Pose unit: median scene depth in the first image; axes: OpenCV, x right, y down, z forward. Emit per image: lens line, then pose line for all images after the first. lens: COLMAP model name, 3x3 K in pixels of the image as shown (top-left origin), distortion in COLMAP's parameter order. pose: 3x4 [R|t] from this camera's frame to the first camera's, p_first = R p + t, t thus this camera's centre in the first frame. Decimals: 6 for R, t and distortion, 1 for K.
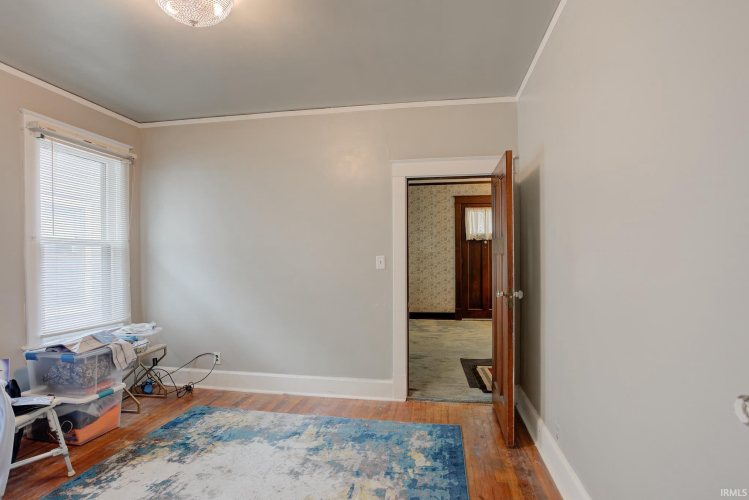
lens RADIAL K [[375.0, 0, 377.9], [0, 375.0, 253.1], [0, 0, 1]] dist [-0.044472, 0.007153]
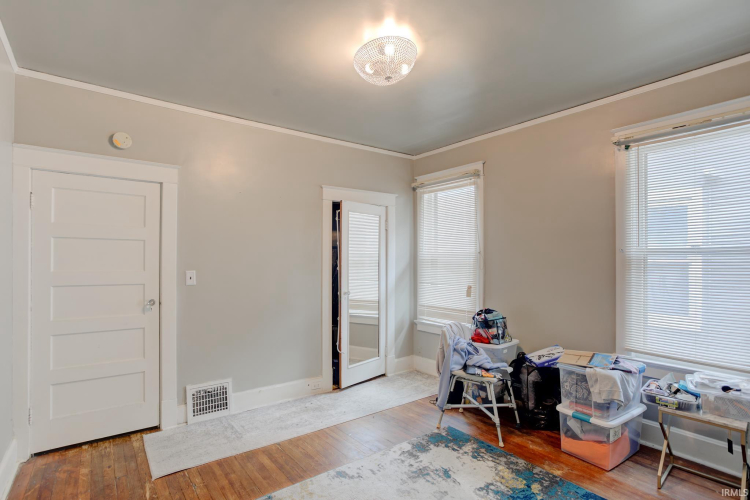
lens RADIAL K [[375.5, 0, 372.5], [0, 375.5, 262.7], [0, 0, 1]] dist [-0.044472, 0.007153]
pose [[-0.688381, 0.009412, -0.725288, 0.336430], [0.002507, 0.999941, 0.010596, -0.023537], [0.725345, 0.005476, -0.688364, 1.429959]]
